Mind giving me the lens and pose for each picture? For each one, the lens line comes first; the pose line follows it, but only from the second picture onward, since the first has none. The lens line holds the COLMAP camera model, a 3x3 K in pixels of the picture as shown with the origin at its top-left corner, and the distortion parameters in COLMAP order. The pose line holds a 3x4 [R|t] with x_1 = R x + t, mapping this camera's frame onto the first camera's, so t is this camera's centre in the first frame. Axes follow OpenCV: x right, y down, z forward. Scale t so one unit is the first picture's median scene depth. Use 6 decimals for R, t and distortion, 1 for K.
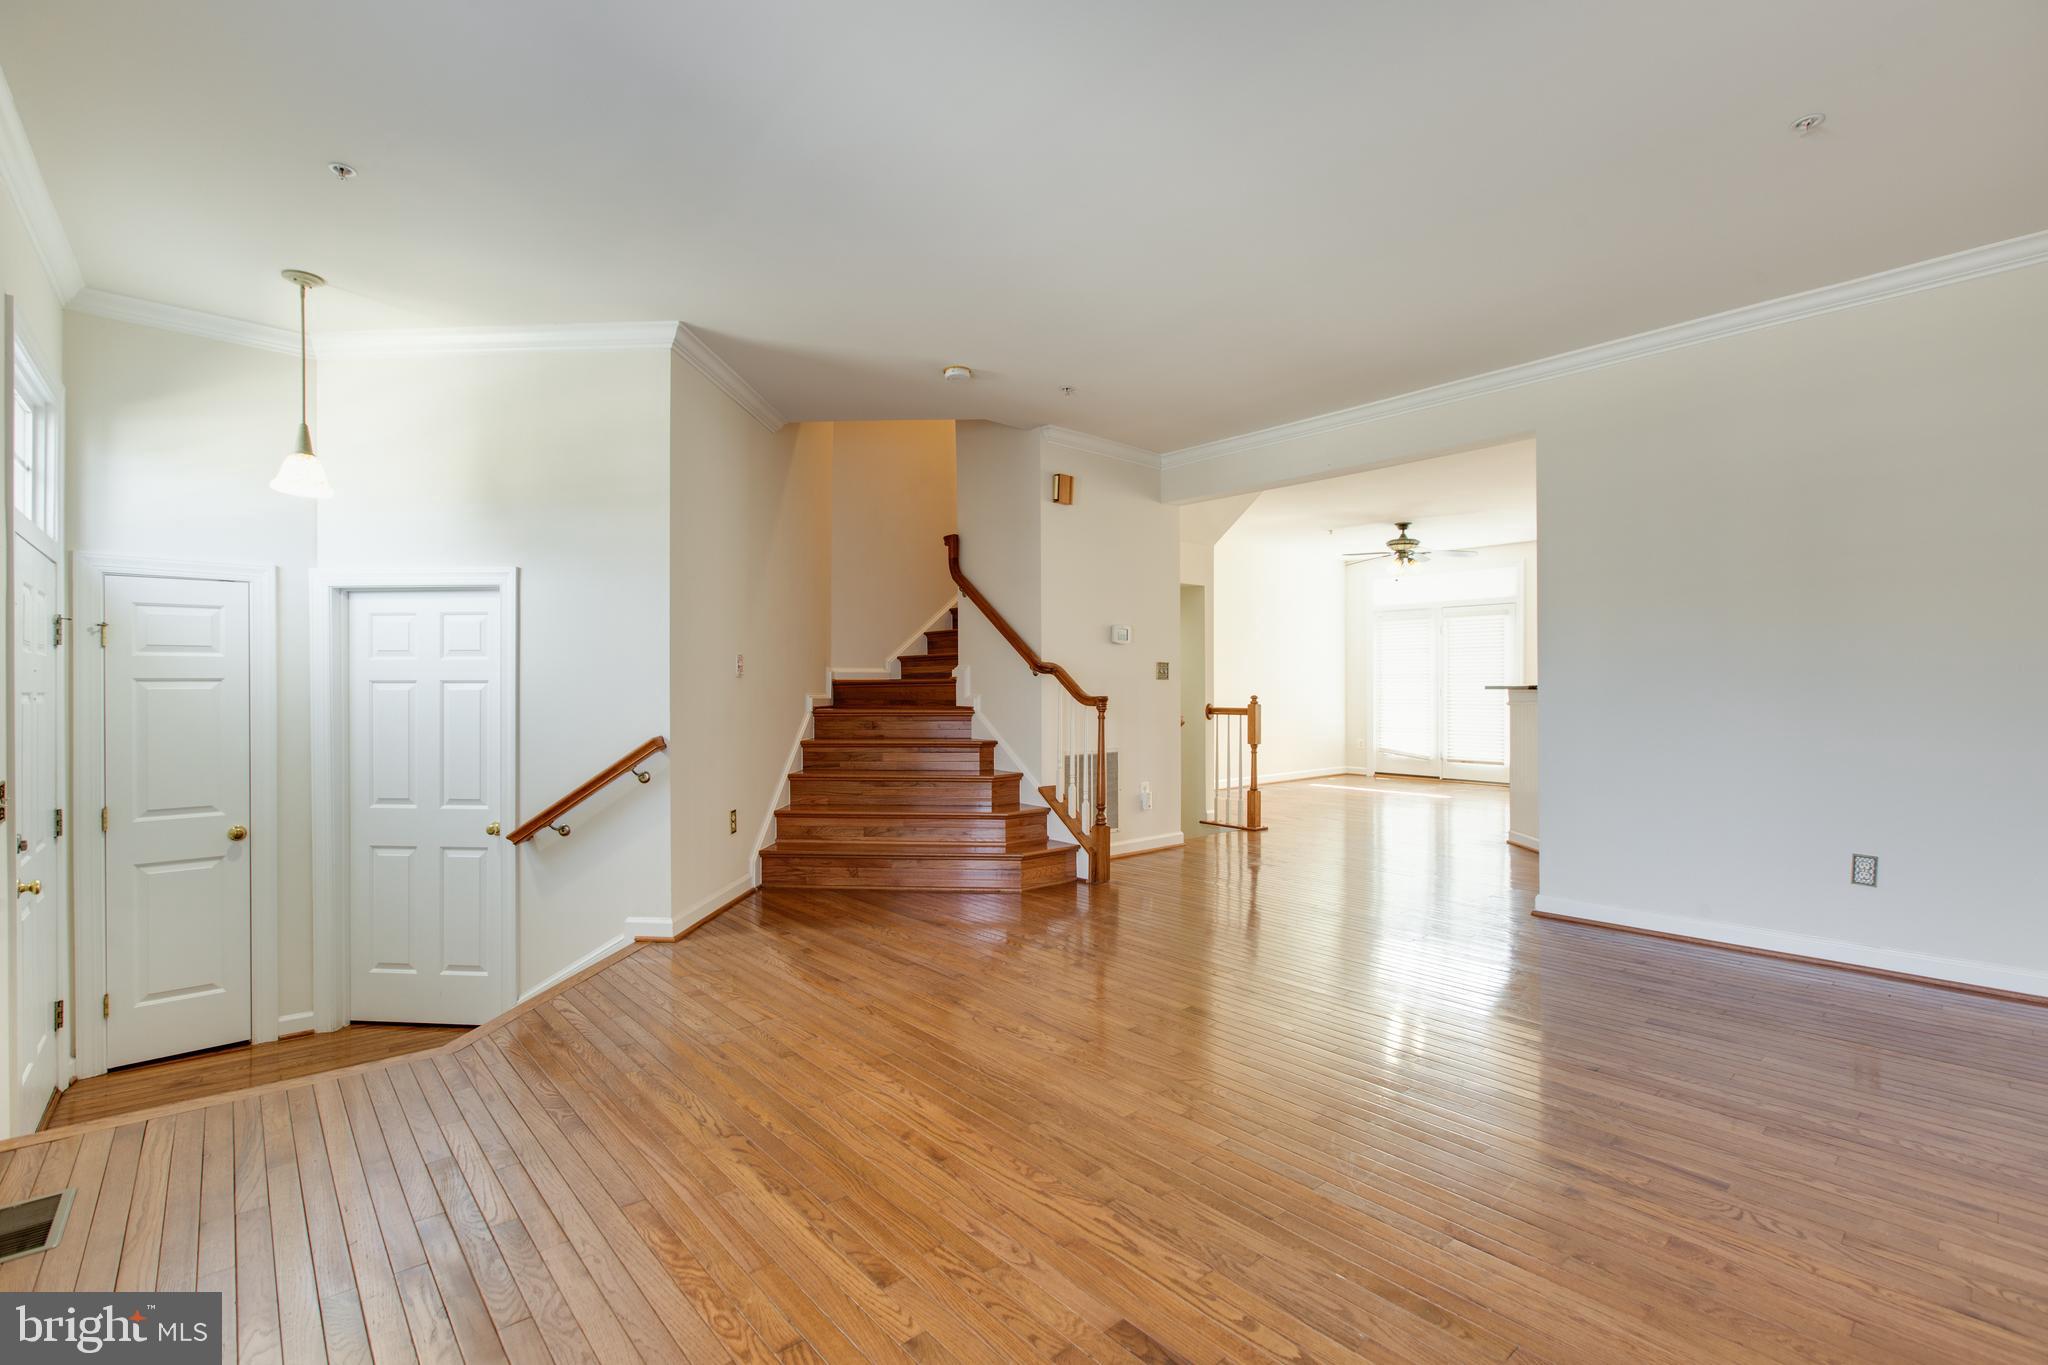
lens RADIAL K [[912.4, 0, 1009.9], [0, 912.4, 682.7], [0, 0, 1]] dist [0.001744, 0.000040]
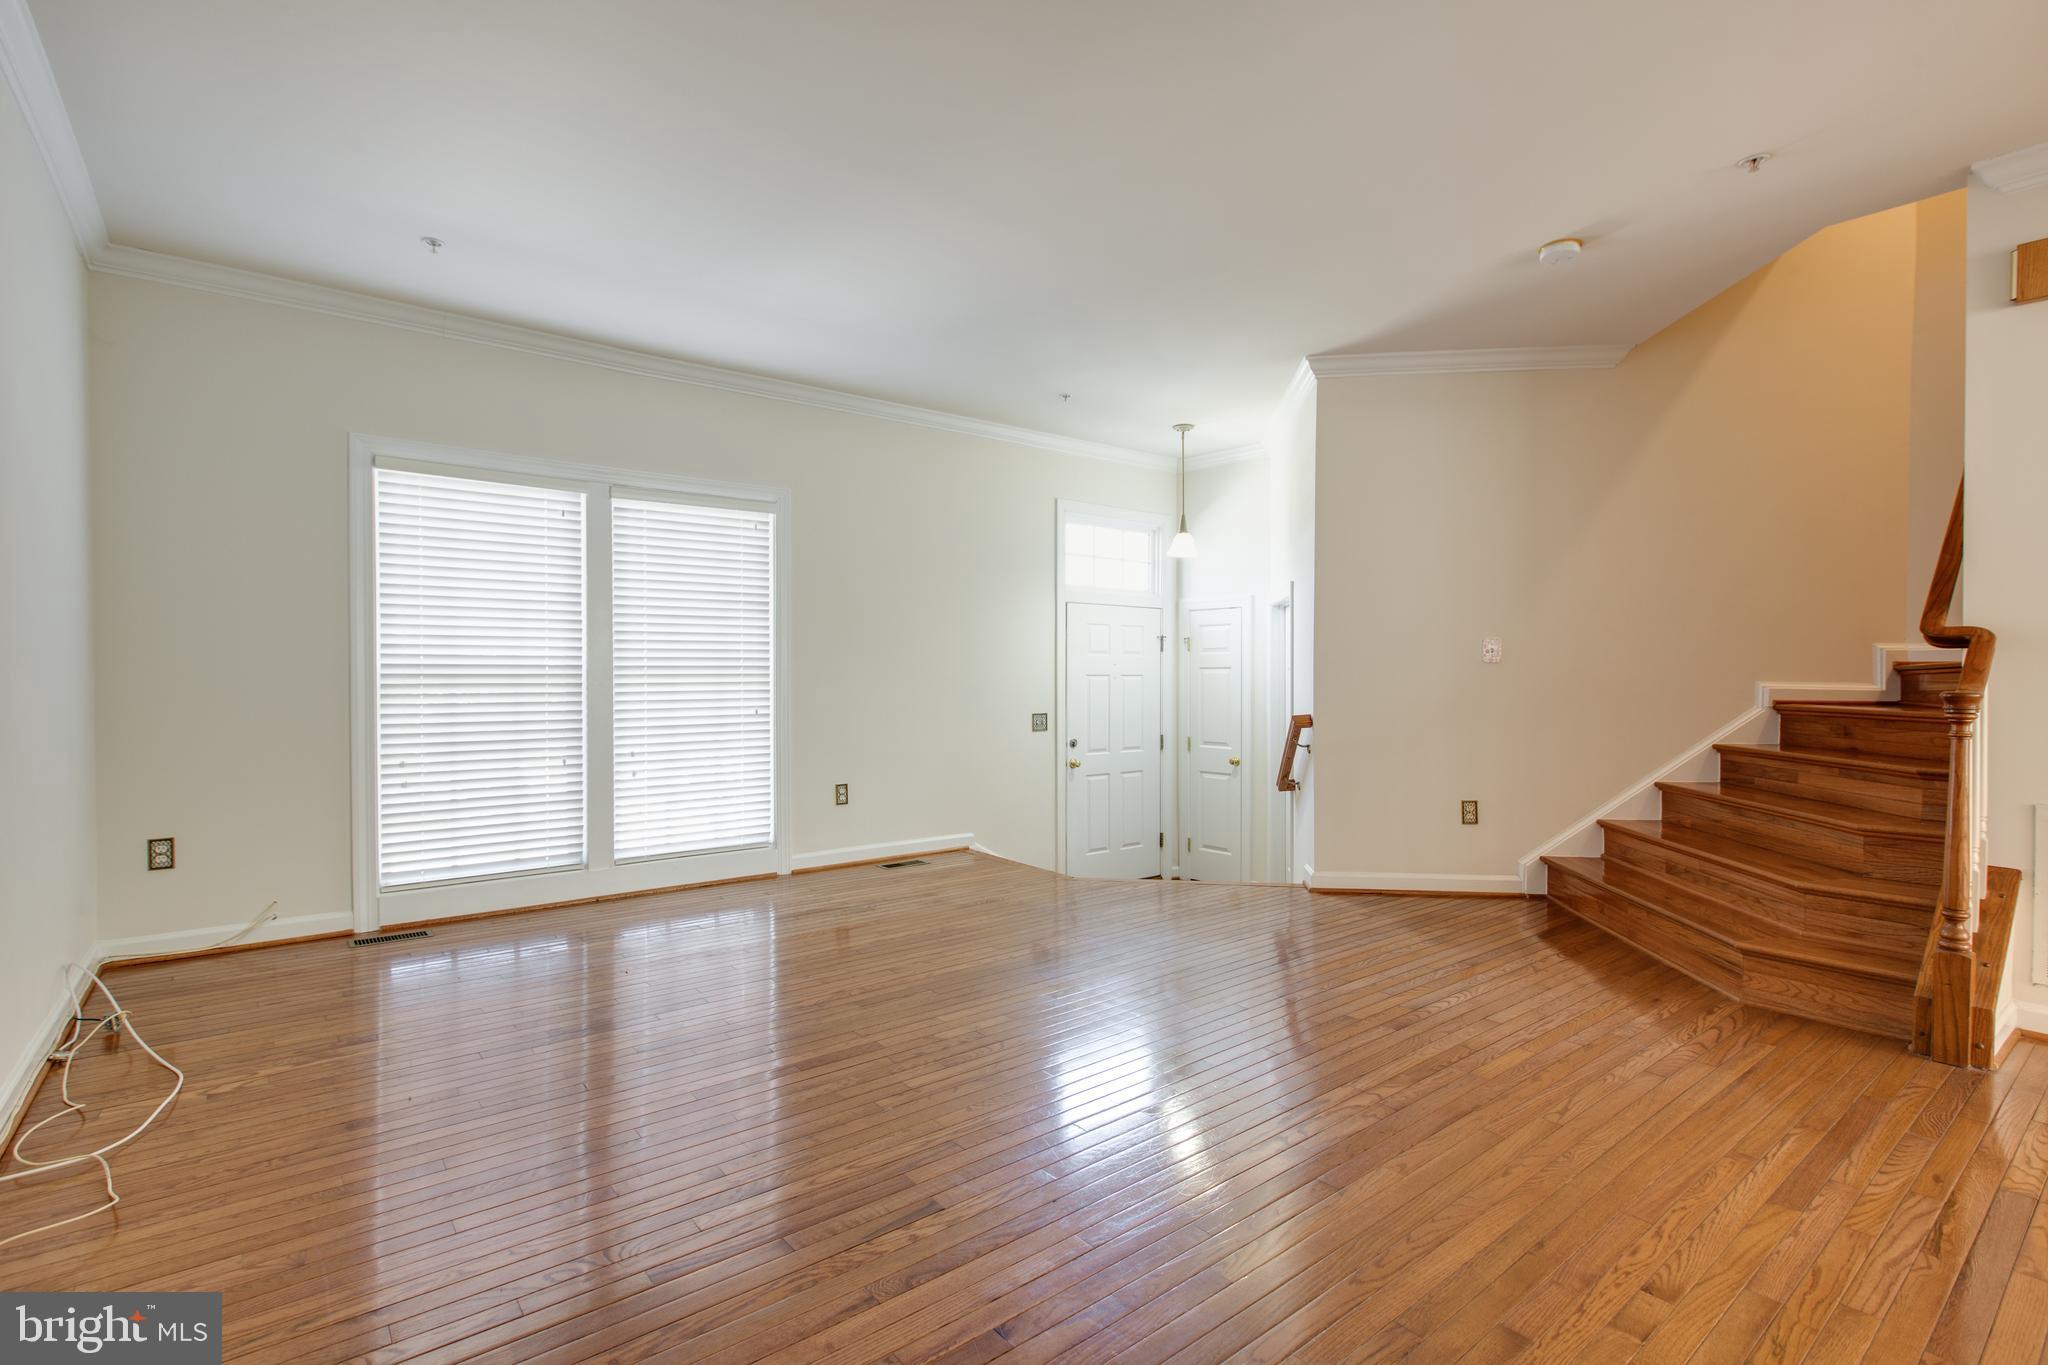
lens RADIAL K [[874.8, 0, 1025.1], [0, 874.8, 688.4], [0, 0, 1]] dist [0.000924, 0.000099]
pose [[0.002415, 0.019685, -0.999803, 0.622622], [0.004302, 0.999797, 0.019695, 0.000785], [0.999988, -0.004349, 0.002330, 0.530753]]
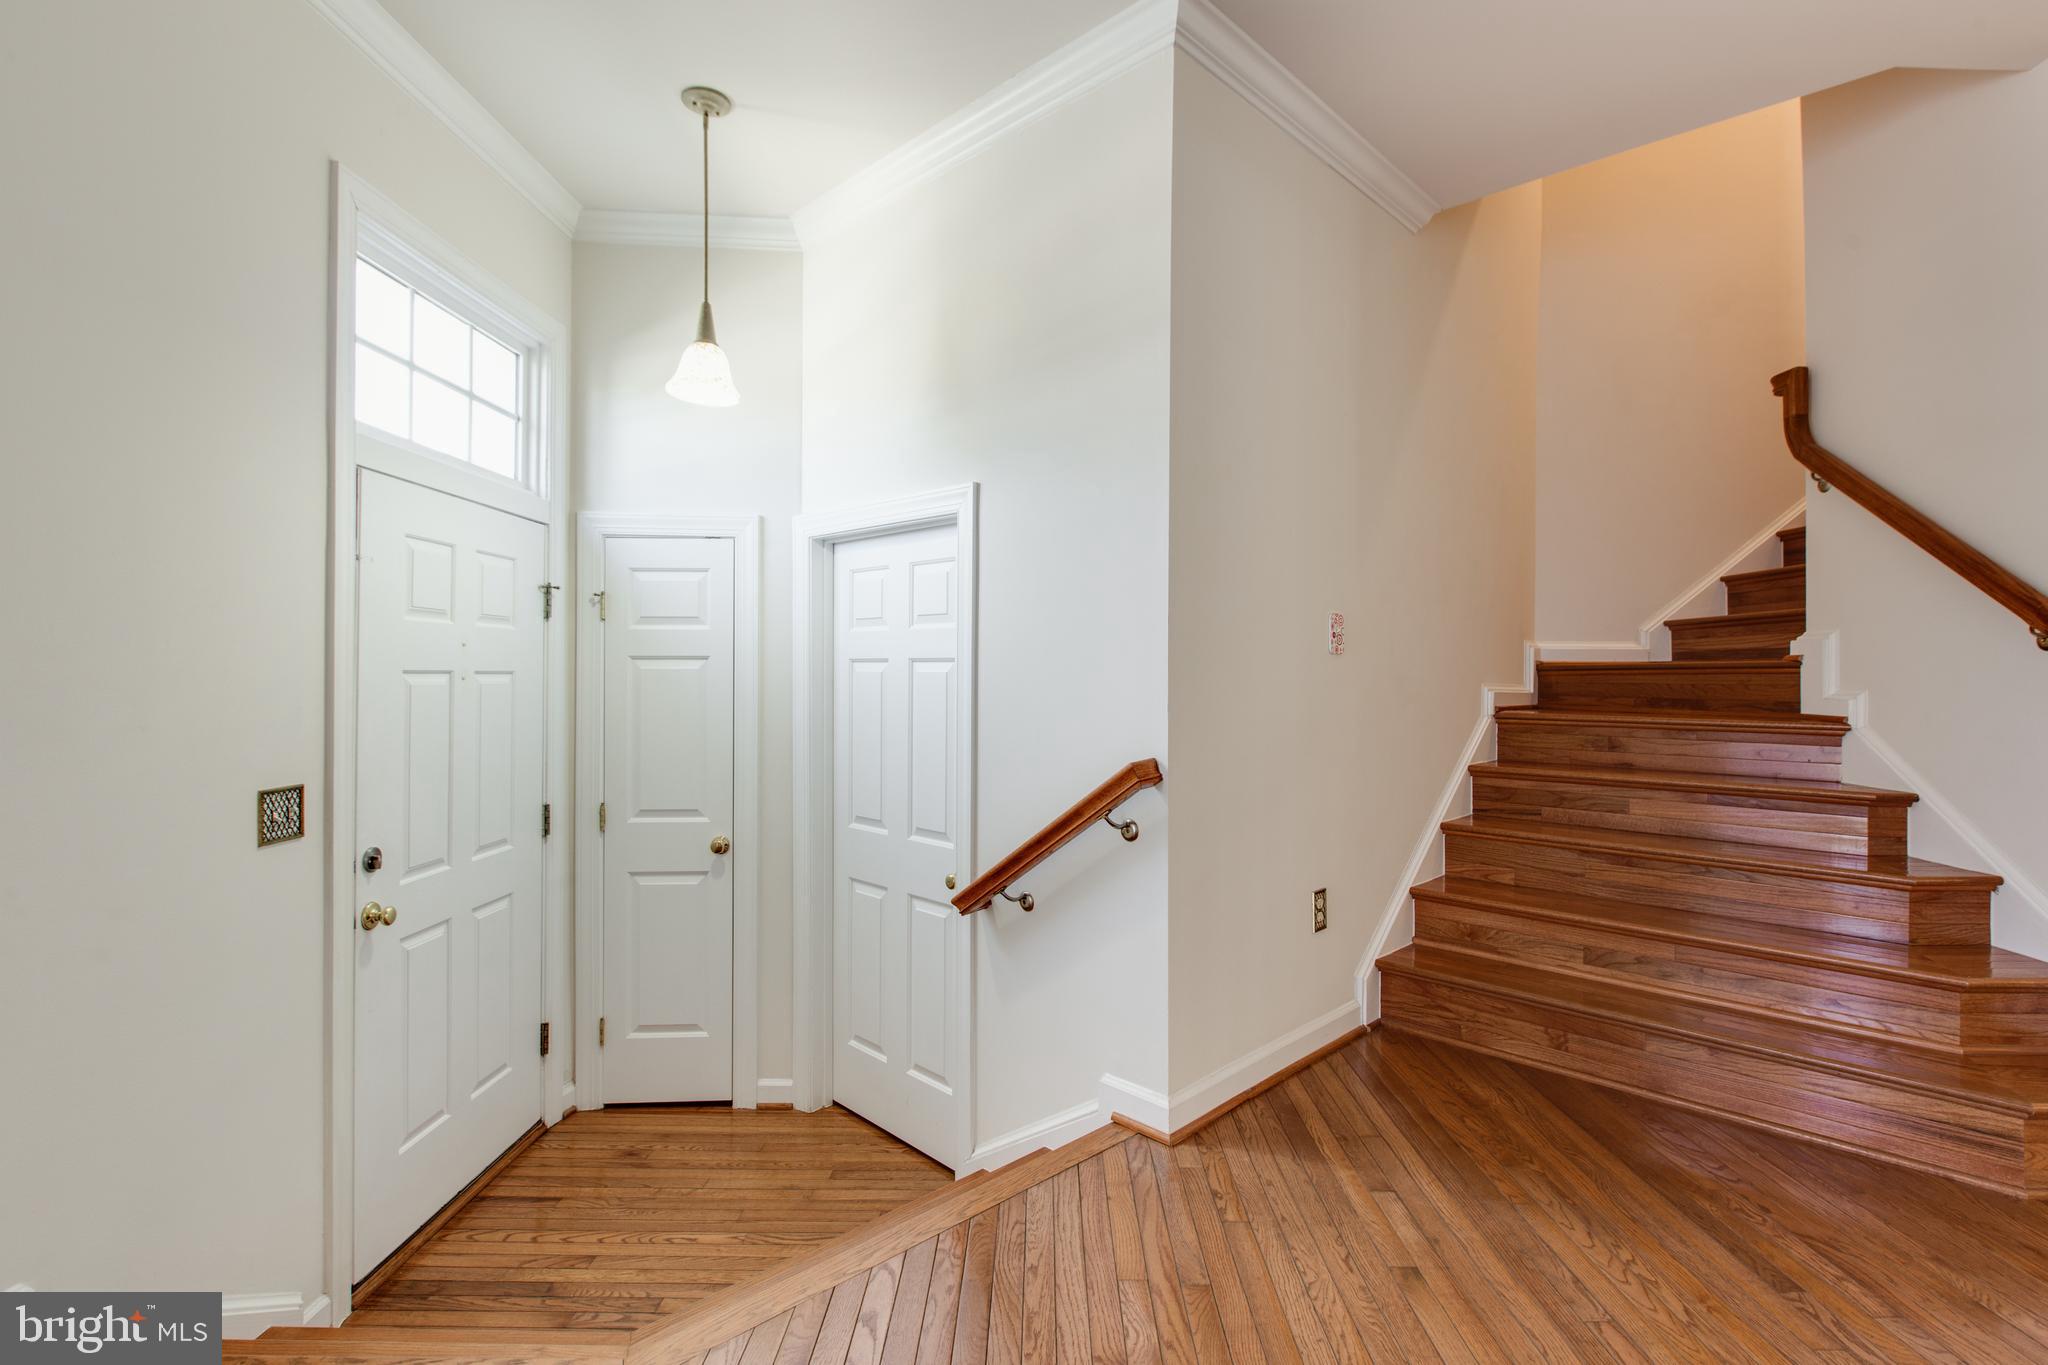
lens RADIAL K [[1005.1, 0, 1046.2], [0, 1005.1, 666.5], [0, 0, 1]] dist [0.002834, 0.000085]
pose [[0.779099, 0.003373, -0.626892, -0.046360], [-0.005194, 0.999986, -0.001076, 0.003449], [0.626879, 0.004095, 0.779106, 0.412520]]
